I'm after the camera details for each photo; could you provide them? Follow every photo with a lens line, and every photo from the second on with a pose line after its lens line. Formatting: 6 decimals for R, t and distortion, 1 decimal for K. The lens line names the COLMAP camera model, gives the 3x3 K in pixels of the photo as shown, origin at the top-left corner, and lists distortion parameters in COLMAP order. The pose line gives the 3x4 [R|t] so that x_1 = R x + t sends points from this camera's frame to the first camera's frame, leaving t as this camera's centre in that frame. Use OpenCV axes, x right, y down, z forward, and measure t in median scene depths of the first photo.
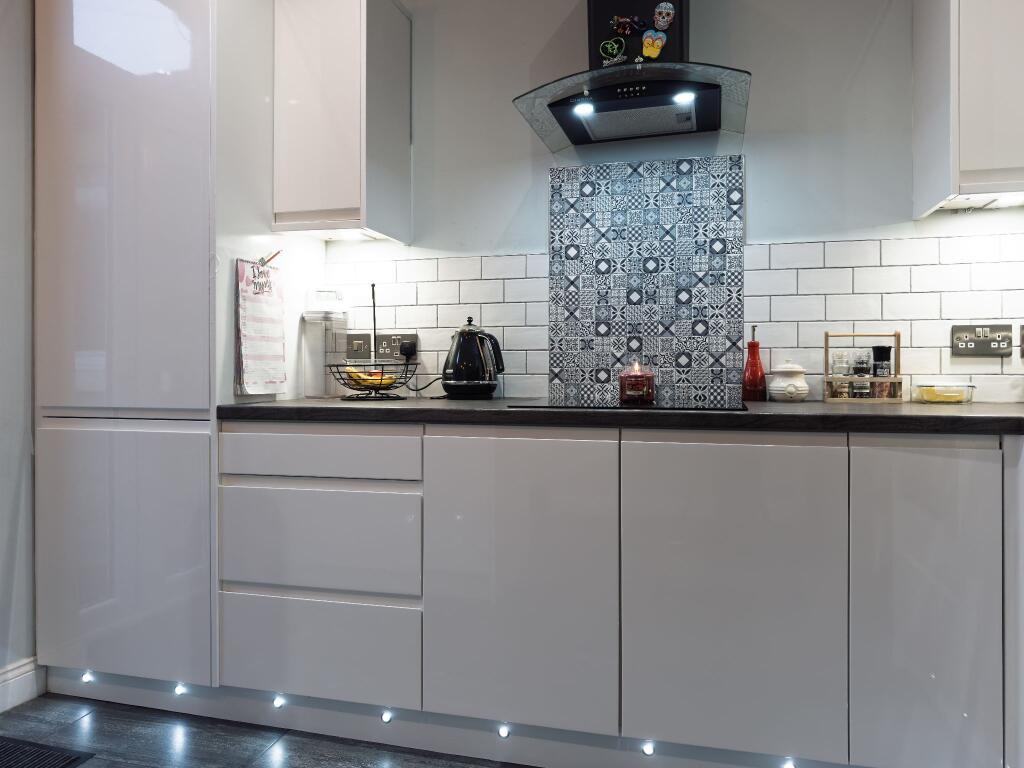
lens RADIAL K [[761.3, 0, 512.0], [0, 761.3, 384.0], [0, 0, 1]] dist [0.024719, -0.087881]
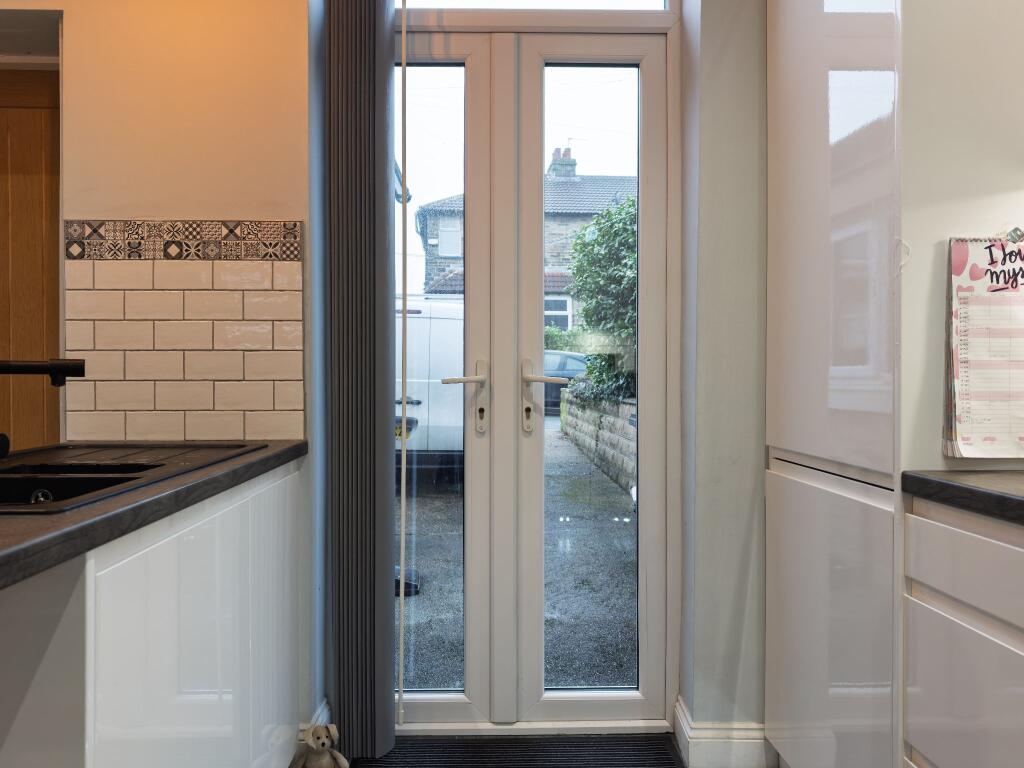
lens RADIAL K [[727.1, 0, 512.0], [0, 727.1, 384.0], [0, 0, 1]] dist [0.003712, 0.000678]
pose [[0.287820, 0.007459, -0.957655, 0.101894], [-0.019809, 0.999802, 0.001834, -0.036835], [0.957480, 0.018442, 0.287911, 0.454699]]
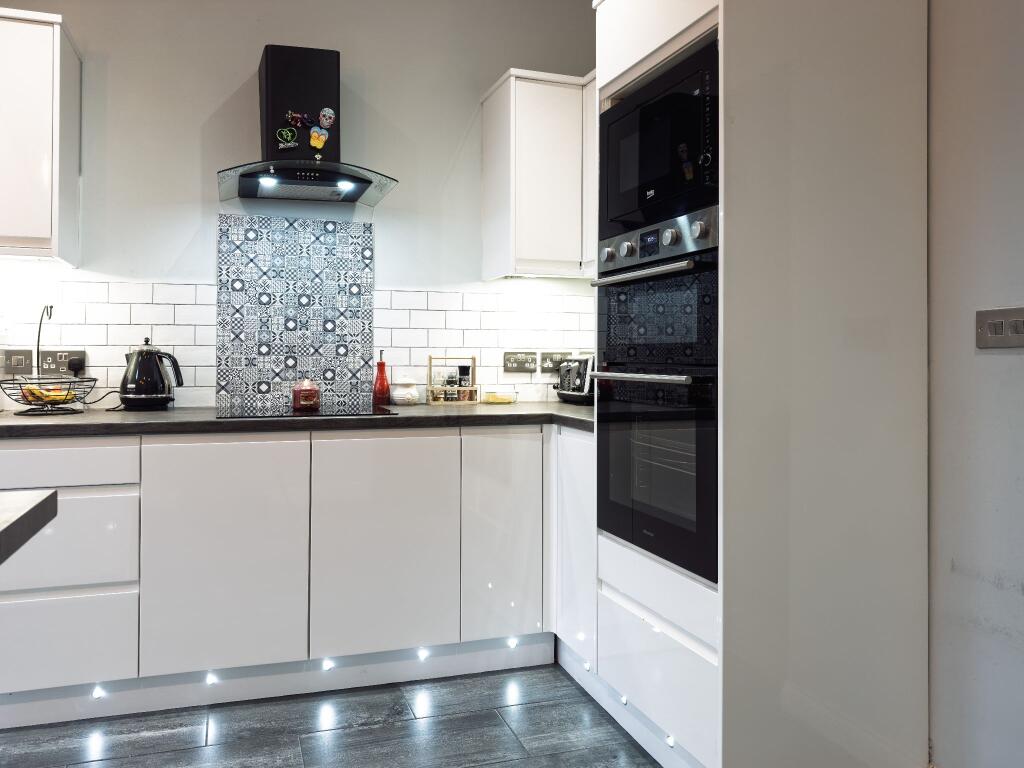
lens RADIAL K [[761.3, 0, 512.0], [0, 761.3, 384.0], [0, 0, 1]] dist [0.024719, -0.087881]
pose [[0.816520, -0.014231, 0.577141, -0.276821], [0.005173, 0.999836, 0.017335, -0.037457], [-0.577293, -0.011169, 0.816460, -0.246342]]
